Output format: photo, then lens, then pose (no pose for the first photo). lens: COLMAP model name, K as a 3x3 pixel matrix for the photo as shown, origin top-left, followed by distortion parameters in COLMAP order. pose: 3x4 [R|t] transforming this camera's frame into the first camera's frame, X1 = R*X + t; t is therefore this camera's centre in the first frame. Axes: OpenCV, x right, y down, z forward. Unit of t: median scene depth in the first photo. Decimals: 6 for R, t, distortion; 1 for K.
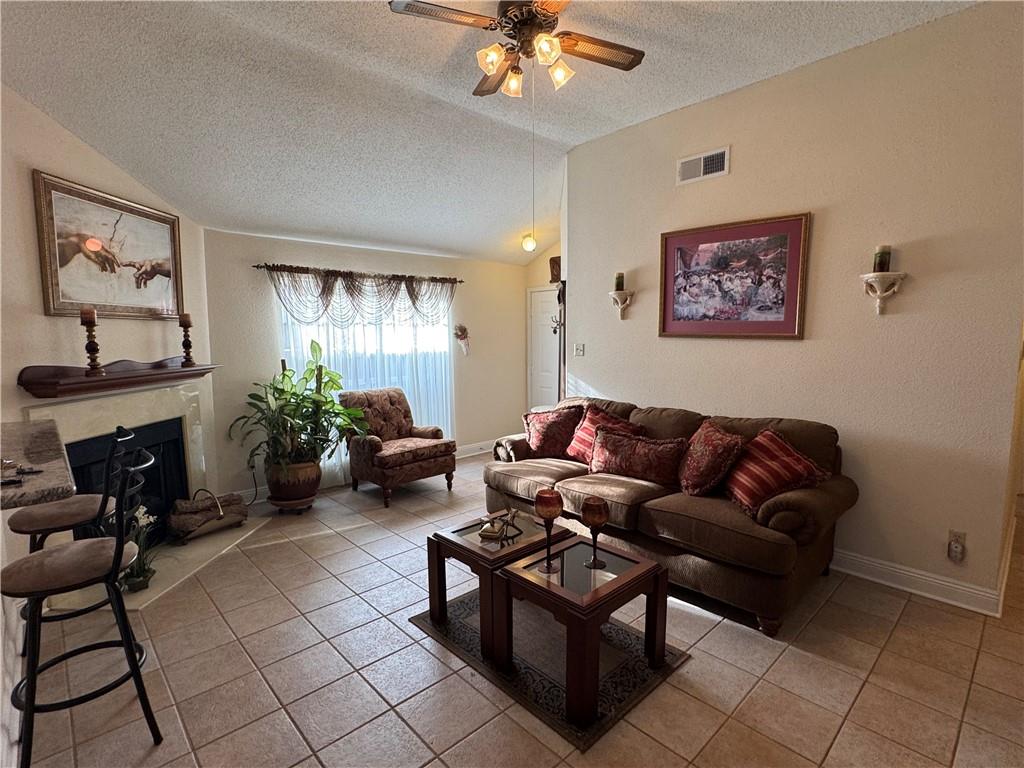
lens RADIAL K [[505.3, 0, 512.3], [0, 505.3, 387.1], [0, 0, 1]] dist [-0.001890, 0.002058]
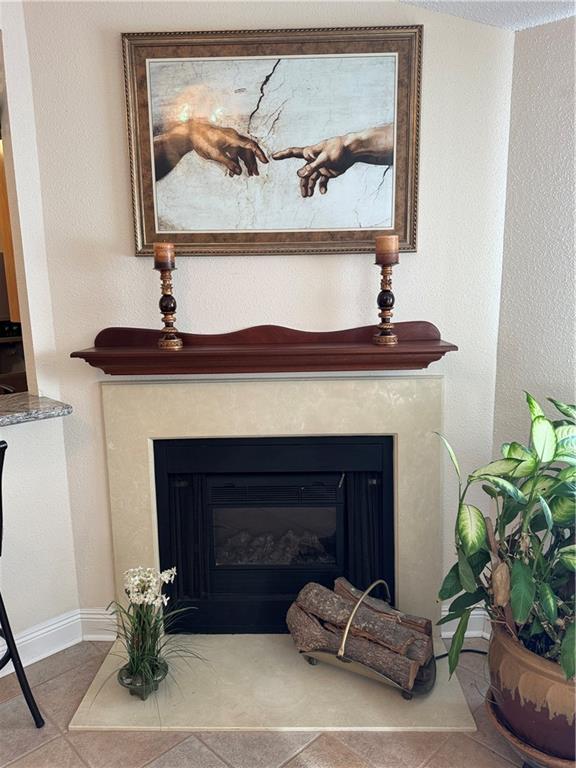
lens RADIAL K [[573.3, 0, 288.1], [0, 573.3, 388.7], [0, 0, 1]] dist [0.001248, -0.005677]
pose [[0.030487, 0.194824, -0.980364, -0.087729], [-0.086995, 0.977615, 0.191573, -0.110622], [0.995742, 0.079446, 0.046753, 0.985994]]
